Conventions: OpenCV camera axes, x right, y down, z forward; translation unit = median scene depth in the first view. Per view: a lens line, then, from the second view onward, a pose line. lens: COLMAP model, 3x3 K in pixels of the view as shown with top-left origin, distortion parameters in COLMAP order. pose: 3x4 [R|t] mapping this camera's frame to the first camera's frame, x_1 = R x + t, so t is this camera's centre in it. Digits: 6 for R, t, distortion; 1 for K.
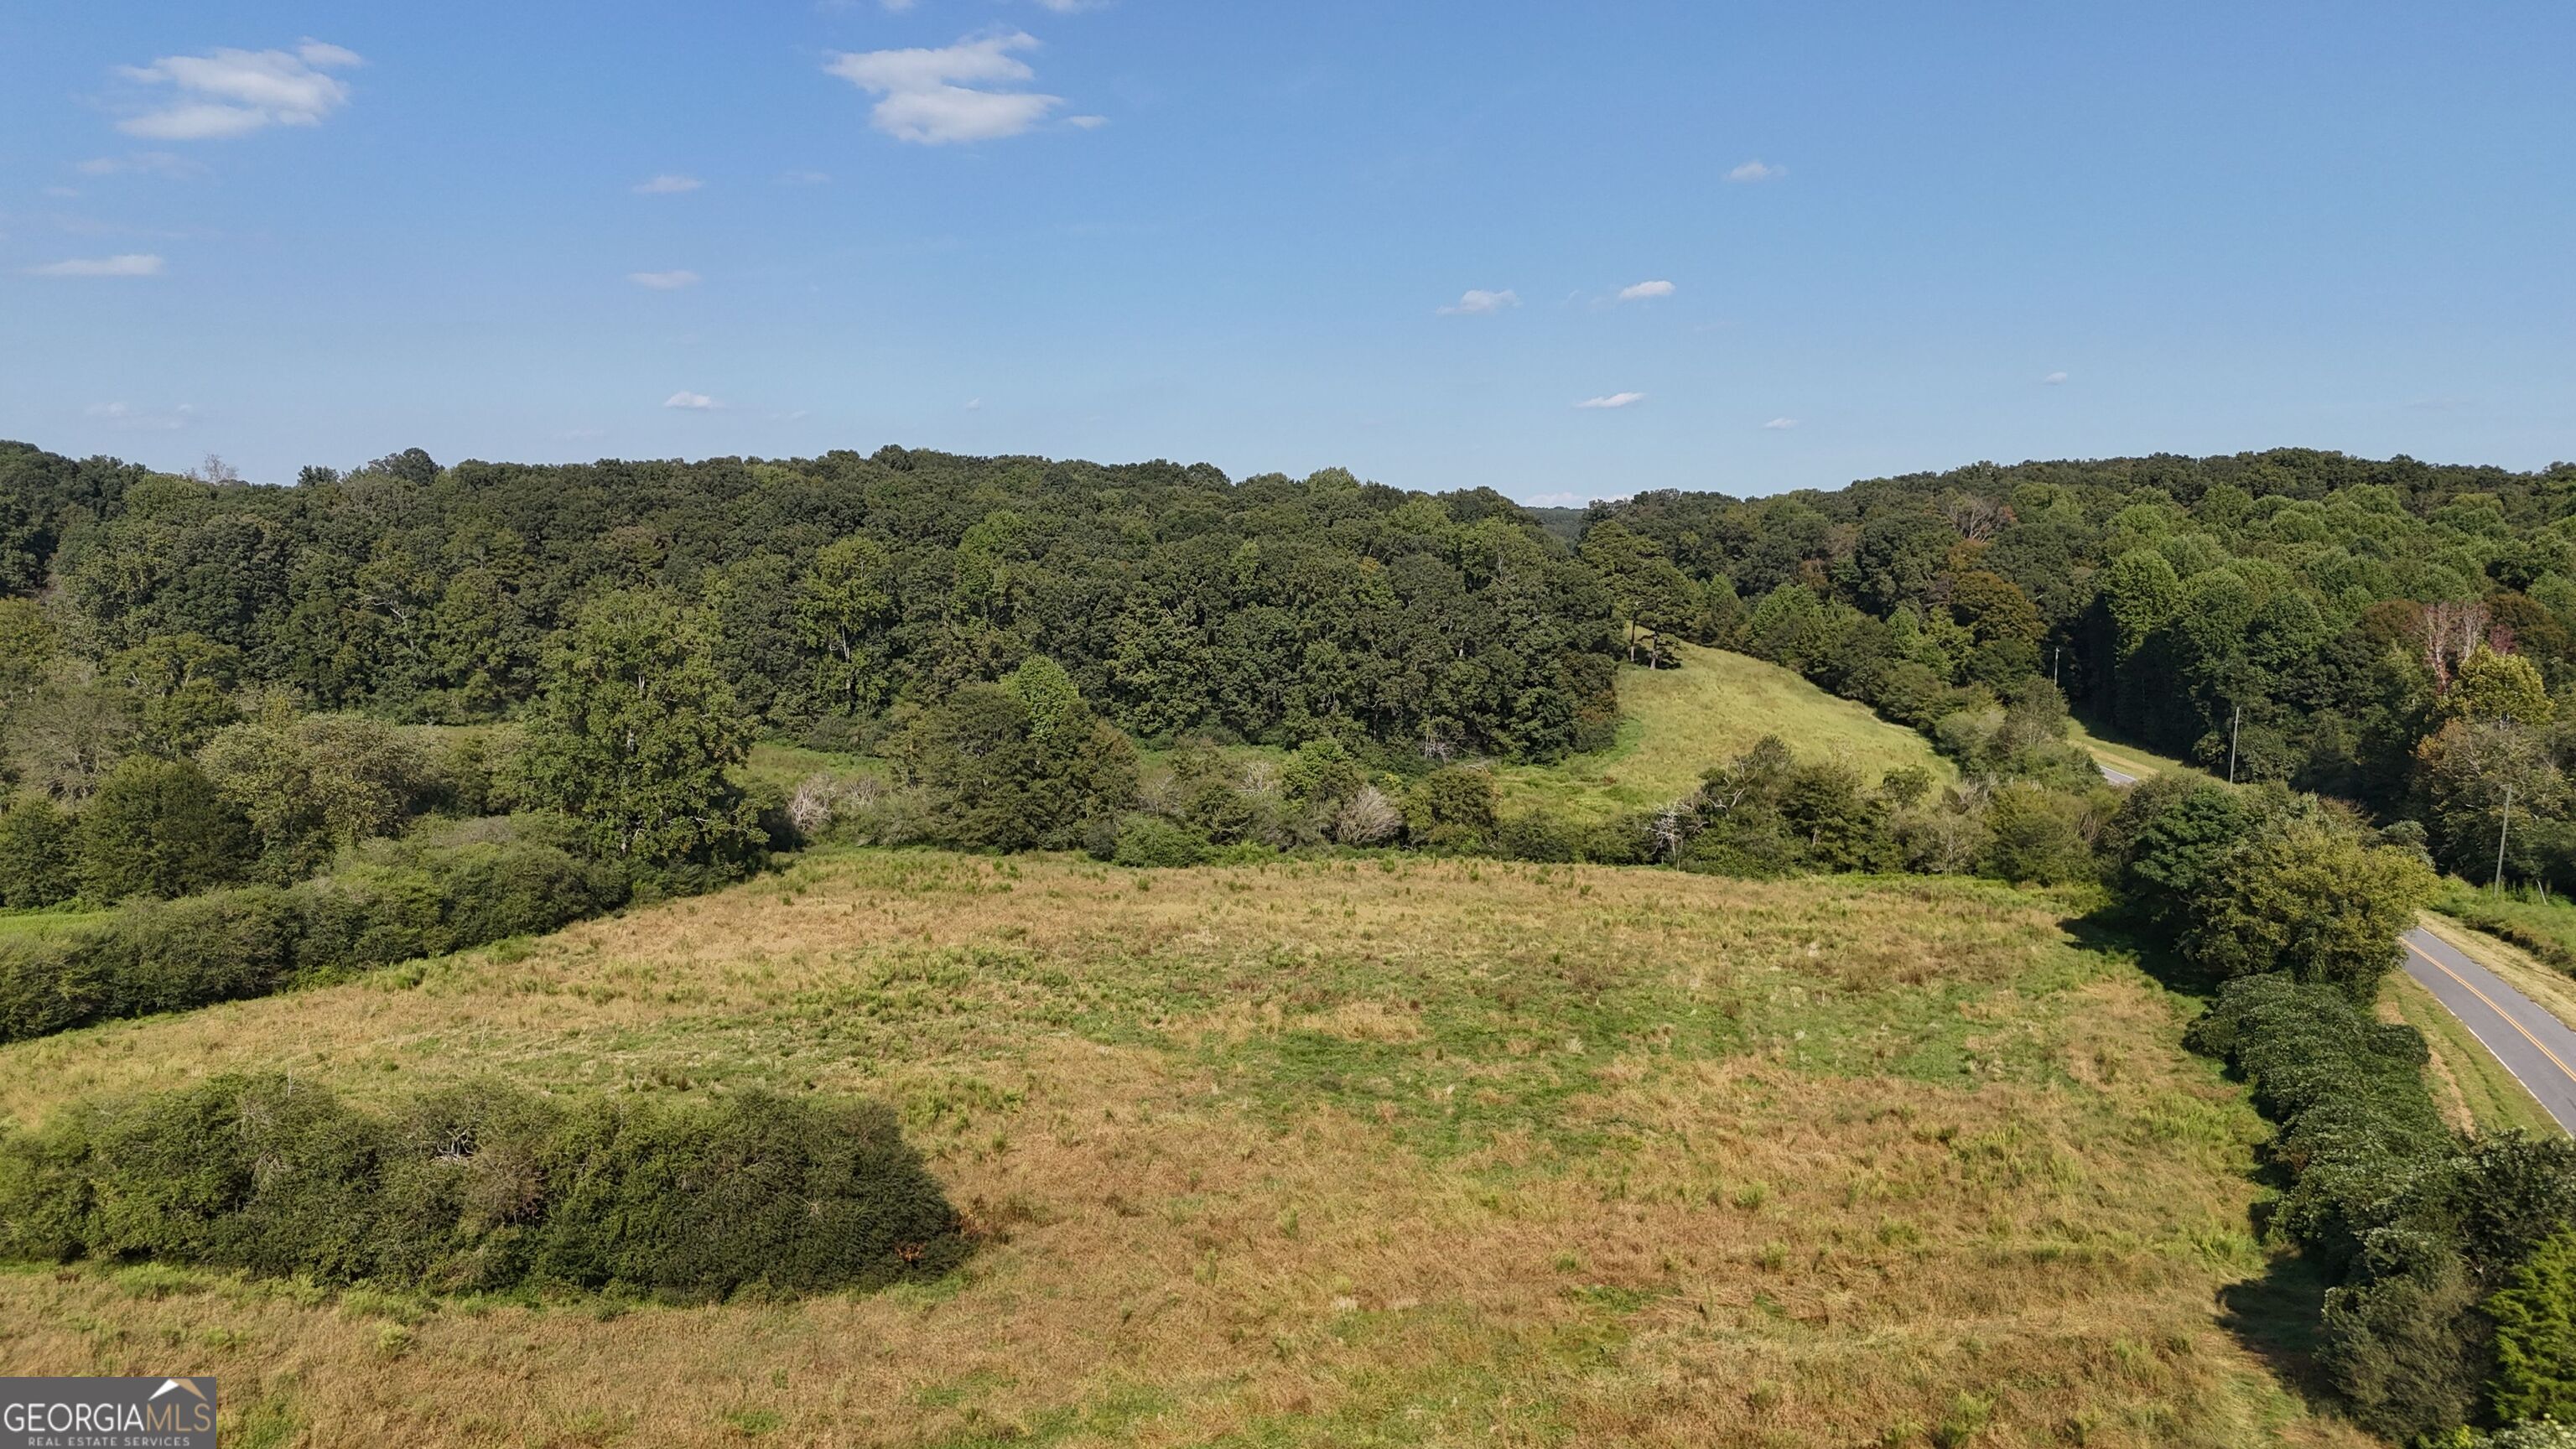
lens RADIAL K [[1892.4, 0, 1286.6], [0, 1892.4, 730.3], [0, 0, 1]] dist [0.078148, -0.079558]
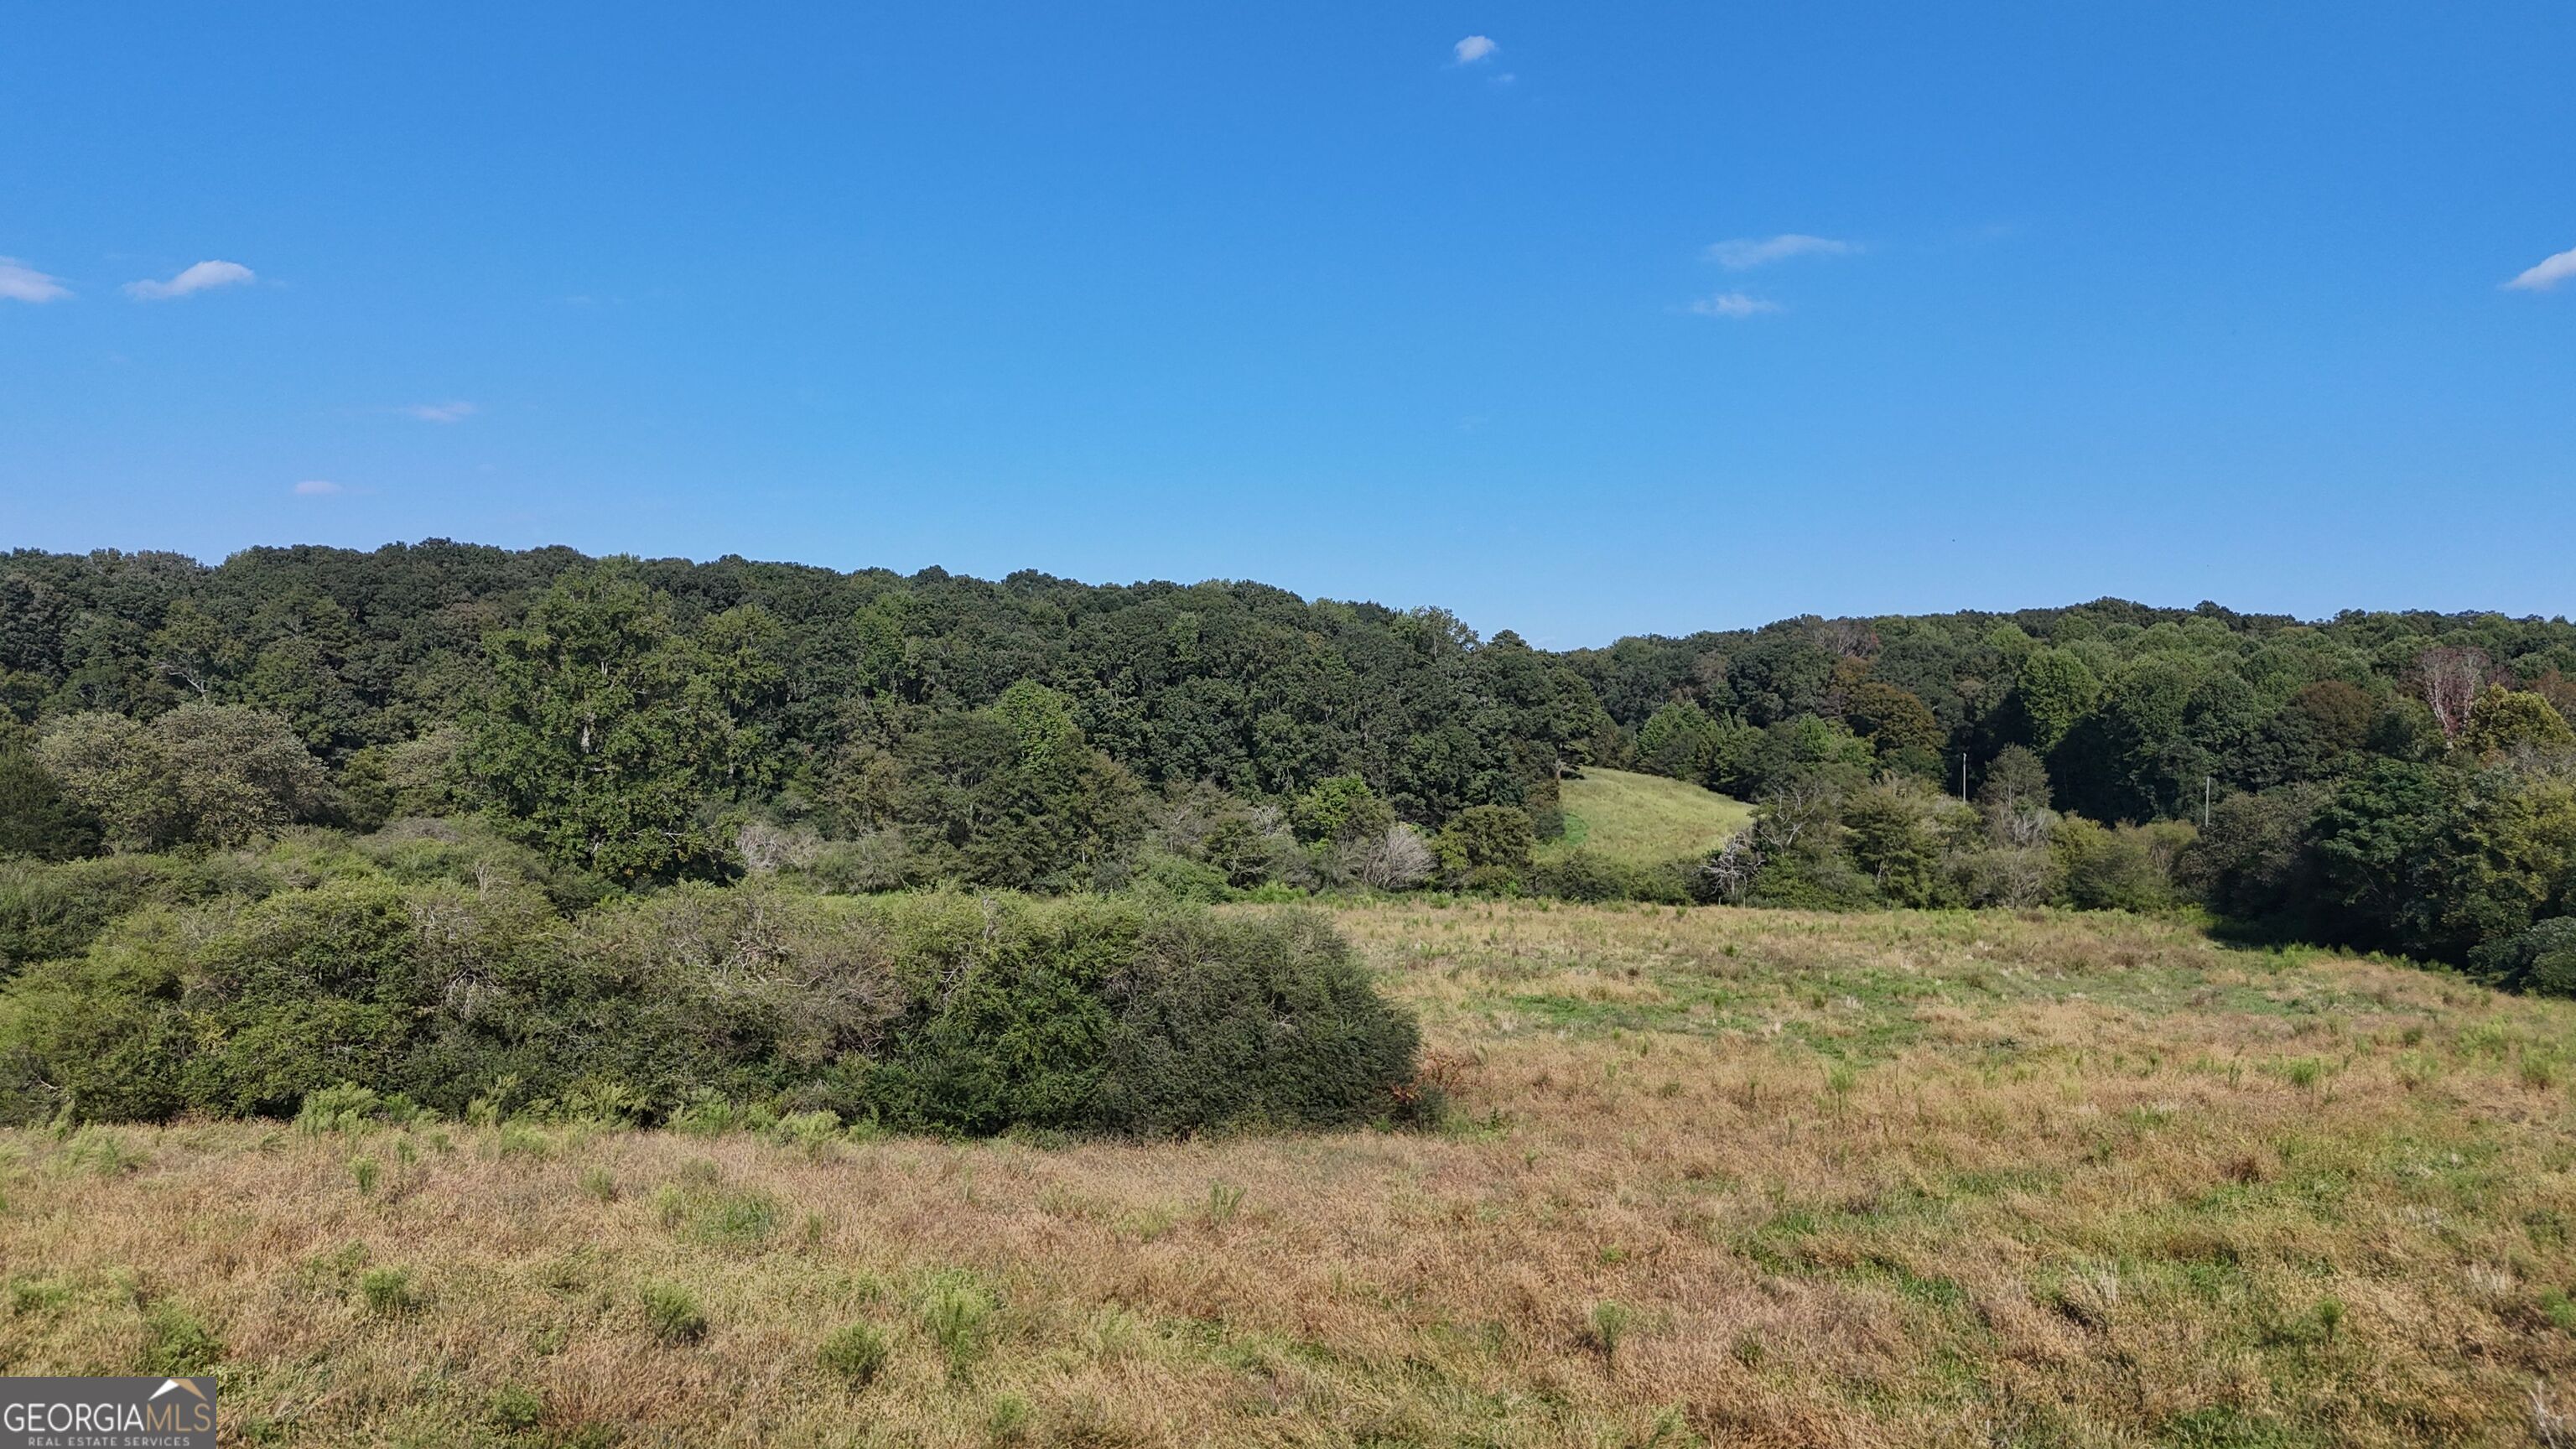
lens RADIAL K [[1892.4, 0, 1284.1], [0, 1892.4, 729.7], [0, 0, 1]] dist [0.078148, -0.079558]
pose [[0.990484, 0.003751, 0.137575, -0.103260], [0.011975, 0.993488, -0.113309, 0.065949], [-0.137104, 0.113879, 0.983989, 0.087794]]
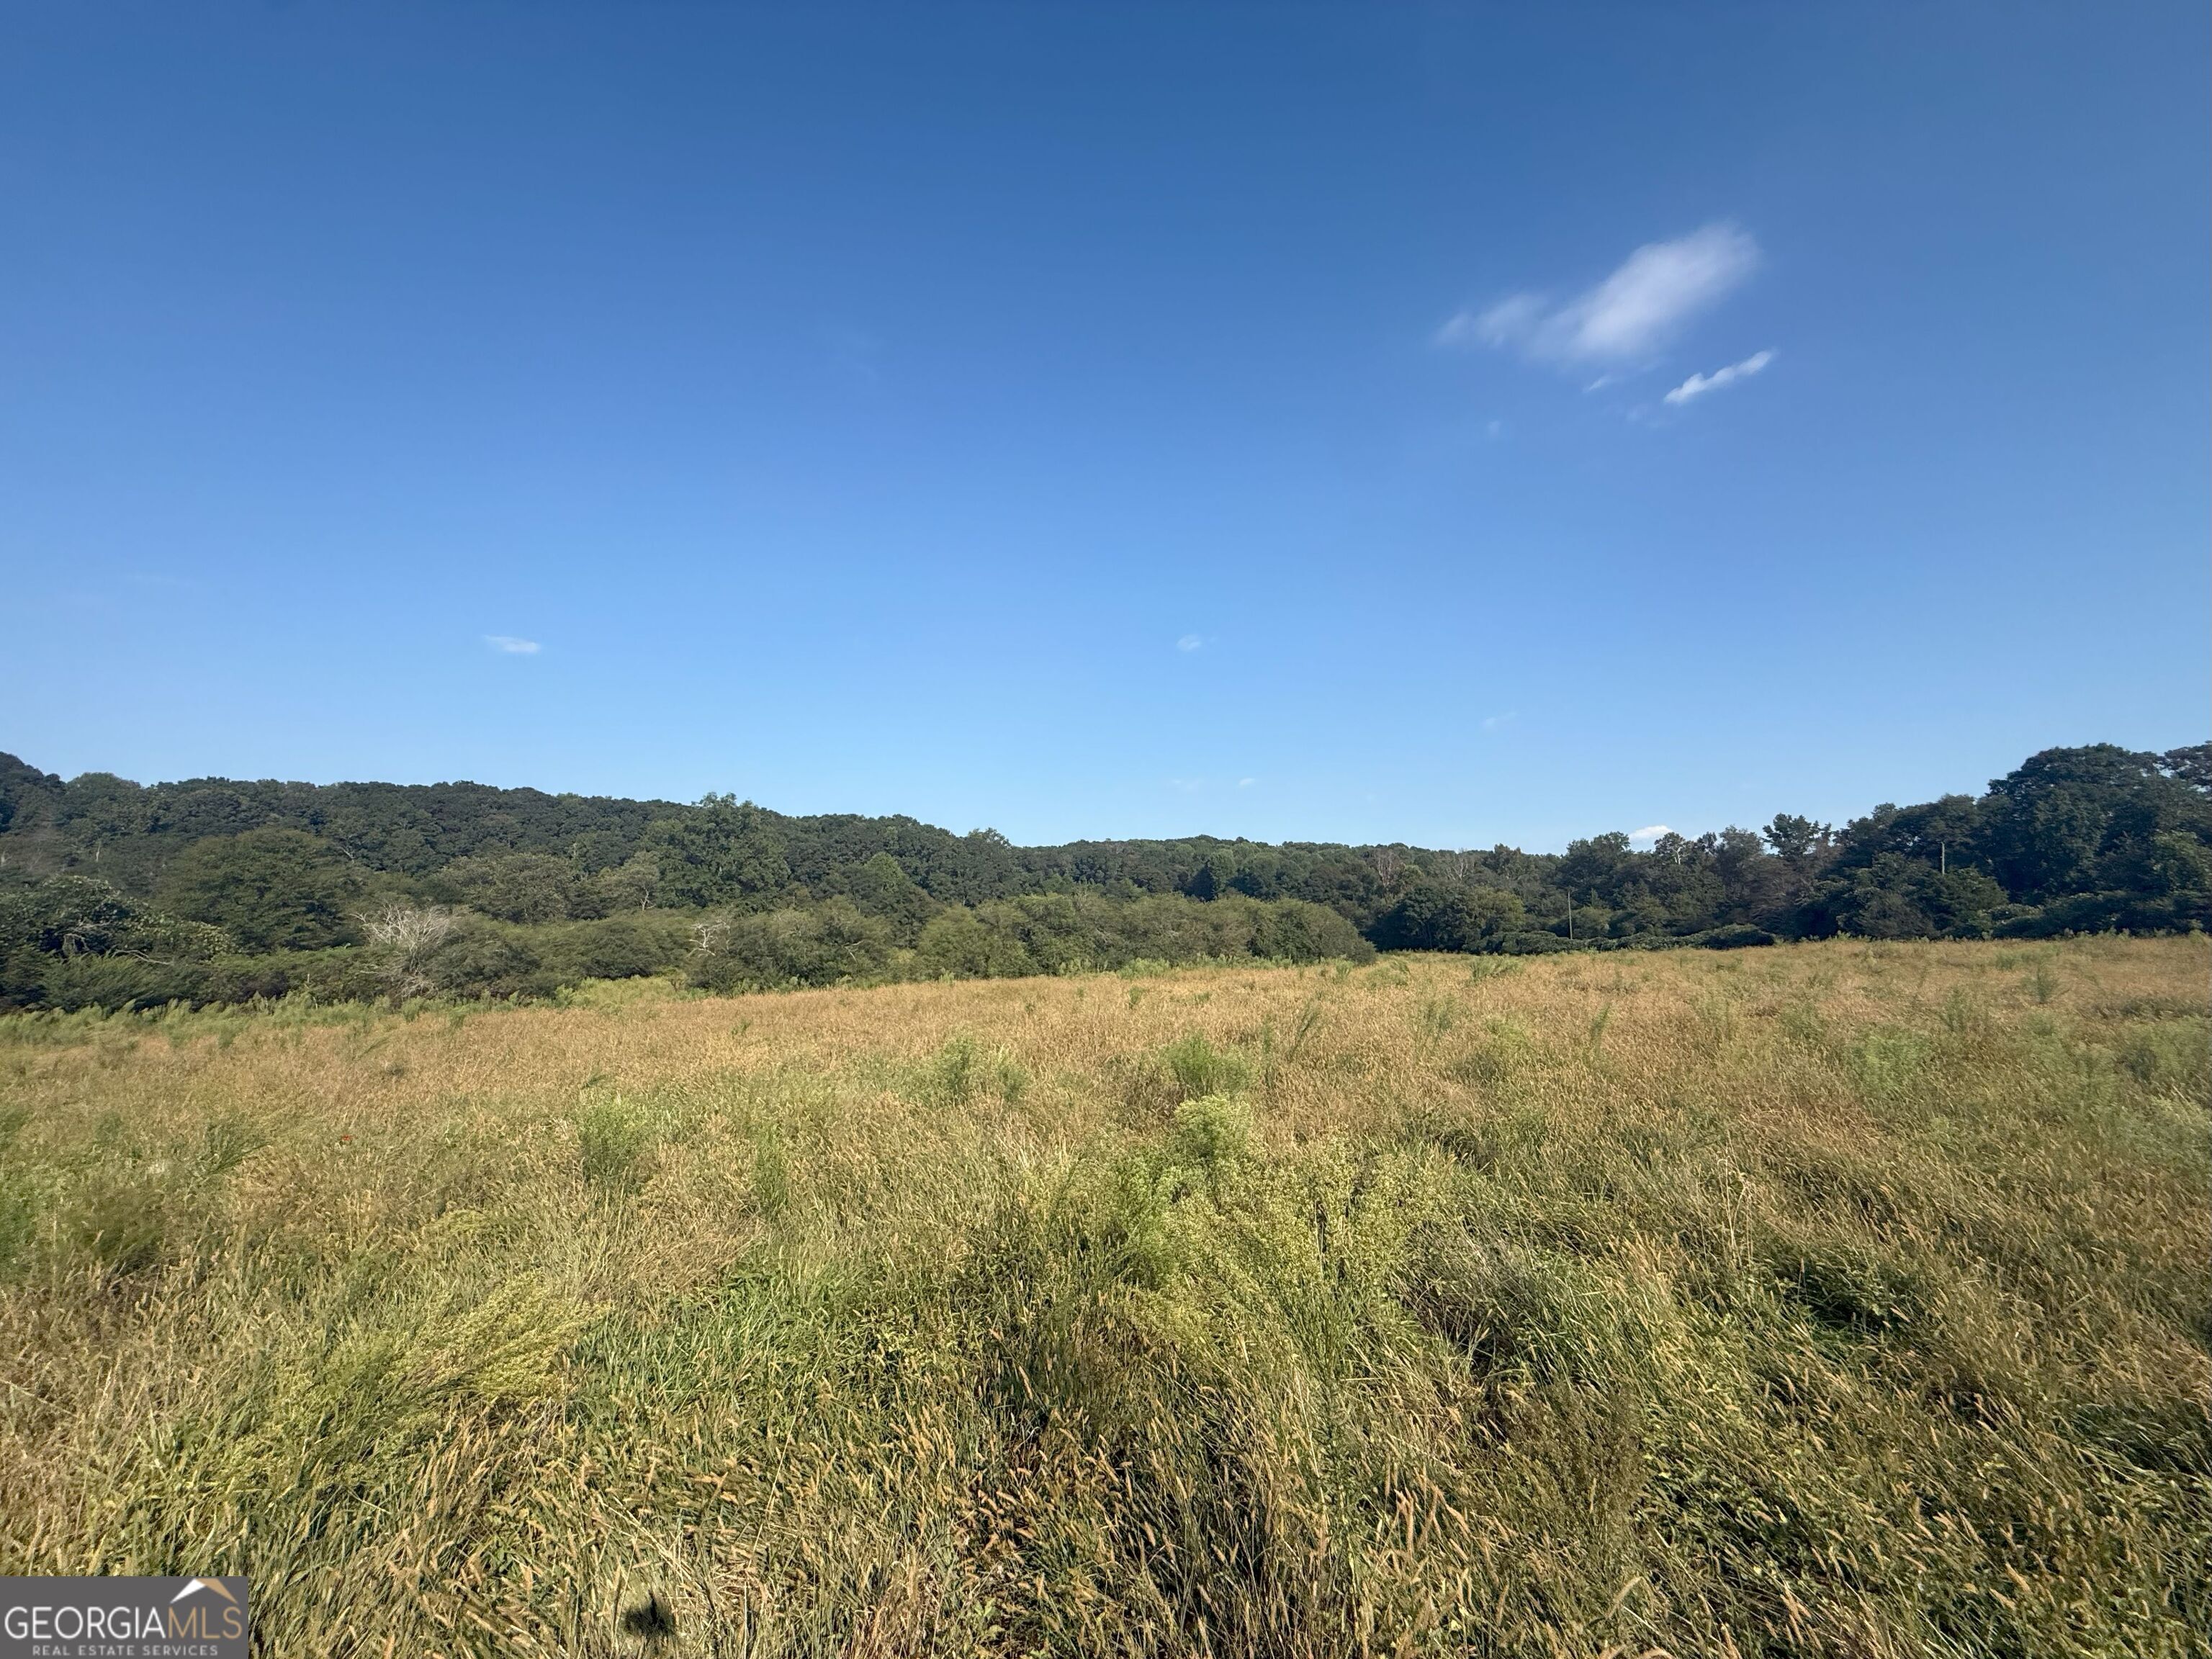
lens RADIAL K [[878.8, 0, 1100.8], [0, 878.8, 833.1], [0, 0, 1]] dist [0.000211, -0.000486]
pose [[0.878007, 0.033846, 0.477450, -0.280911], [0.055667, 0.983507, -0.172088, 0.083914], [-0.475400, 0.177673, 0.861642, 0.087693]]
